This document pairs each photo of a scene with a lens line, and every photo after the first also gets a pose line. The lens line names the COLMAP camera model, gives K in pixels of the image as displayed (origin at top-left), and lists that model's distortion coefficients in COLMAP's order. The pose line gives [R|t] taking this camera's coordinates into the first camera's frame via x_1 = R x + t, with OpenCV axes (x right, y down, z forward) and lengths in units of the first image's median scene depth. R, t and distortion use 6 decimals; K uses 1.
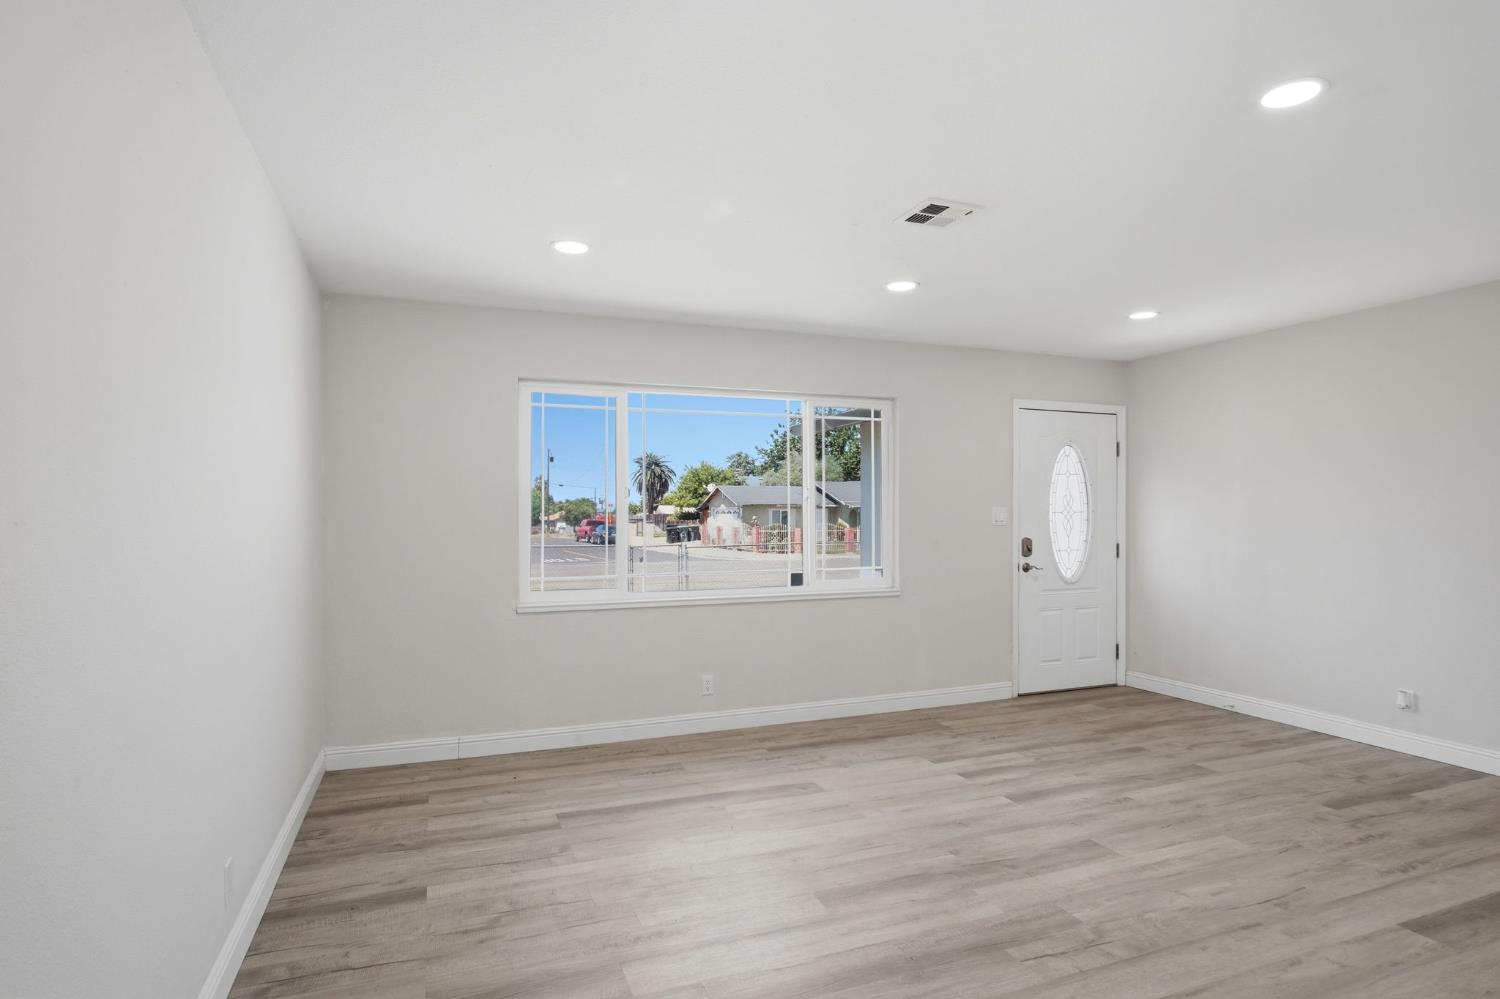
lens RADIAL K [[835.0, 0, 730.3], [0, 835.0, 510.5], [0, 0, 1]] dist [-0.035316, 0.009974]
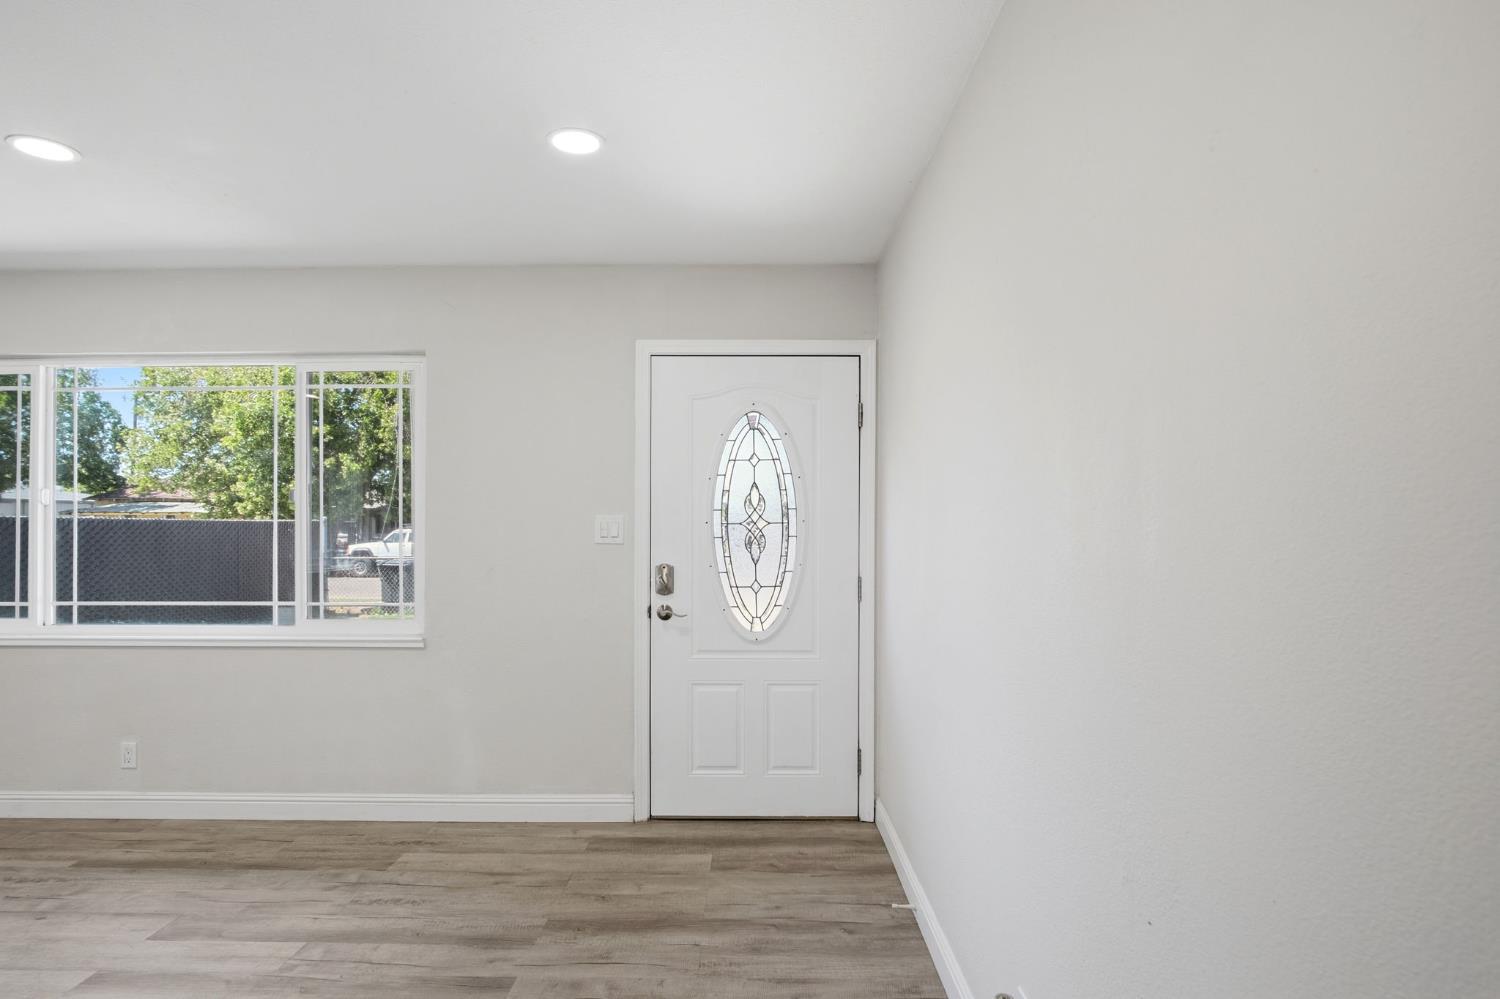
lens RADIAL K [[818.6, 0, 754.2], [0, 818.6, 531.4], [0, 0, 1]] dist [-0.015608, 0.001972]
pose [[0.927373, 0.005801, -0.374094, 0.814539], [-0.002575, 0.999955, 0.009122, 0.002859], [0.374130, -0.007496, 0.927346, 0.584496]]
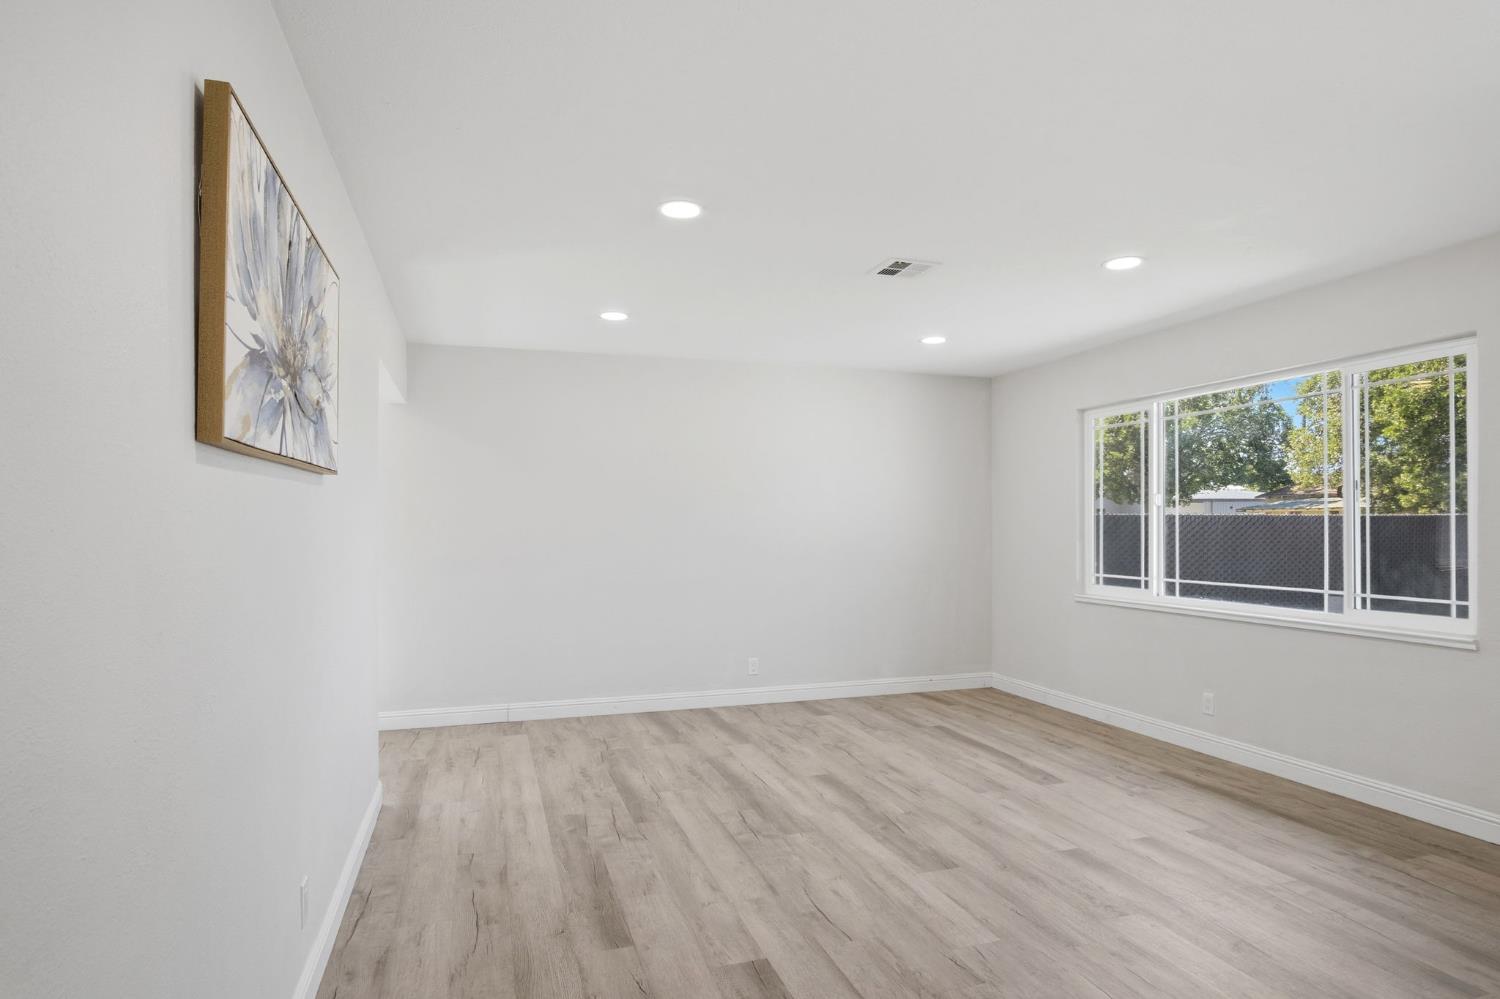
lens RADIAL K [[835.0, 0, 730.3], [0, 835.0, 510.5], [0, 0, 1]] dist [-0.035316, 0.009974]
pose [[-0.086185, -0.013459, -0.996188, 1.009395], [0.007286, 0.999873, -0.014139, 0.003466], [0.996253, -0.008477, -0.086076, 0.593704]]
